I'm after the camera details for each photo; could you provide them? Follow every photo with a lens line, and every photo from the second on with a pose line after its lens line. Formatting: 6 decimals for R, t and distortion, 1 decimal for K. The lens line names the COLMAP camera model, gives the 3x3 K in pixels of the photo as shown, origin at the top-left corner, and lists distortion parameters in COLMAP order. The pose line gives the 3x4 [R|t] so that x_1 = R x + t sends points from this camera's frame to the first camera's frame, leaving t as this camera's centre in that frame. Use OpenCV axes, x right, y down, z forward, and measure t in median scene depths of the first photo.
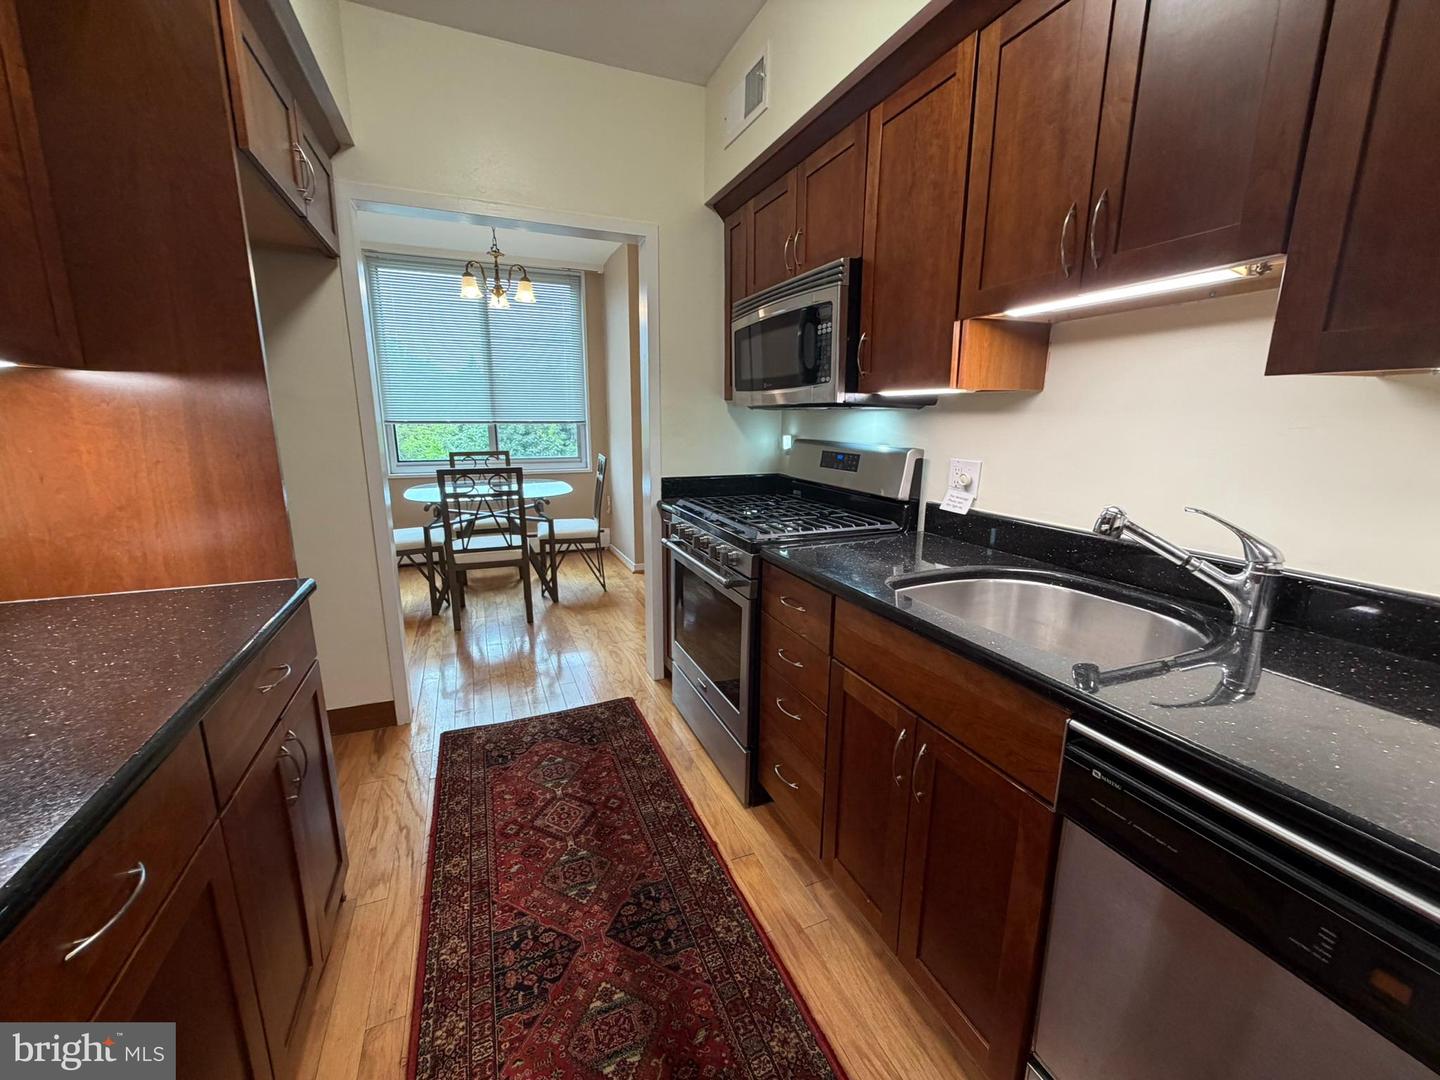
lens RADIAL K [[574.5, 0, 718.1], [0, 574.5, 537.0], [0, 0, 1]] dist [0.002831, 0.000290]
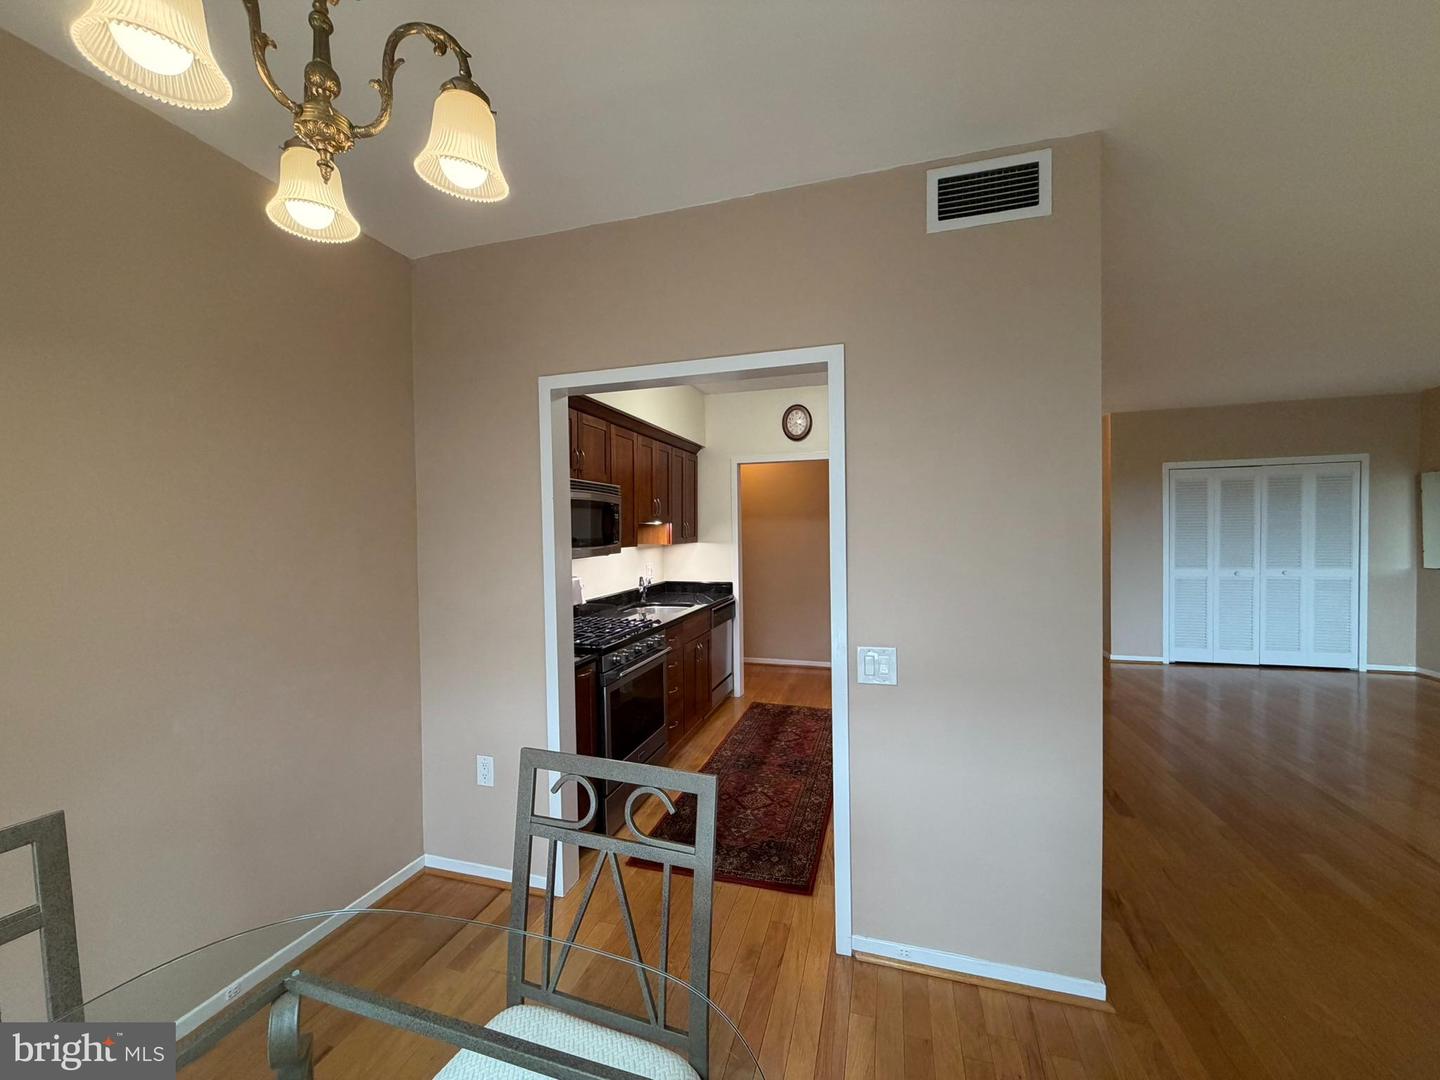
lens RADIAL K [[574.5, 0, 714.7], [0, 574.5, 542.6], [0, 0, 1]] dist [0.002831, 0.000290]
pose [[-0.767816, -0.012921, 0.640540, -1.220615], [0.141487, 0.971691, 0.189202, -0.560751], [-0.624852, 0.235900, -0.744252, 2.112155]]
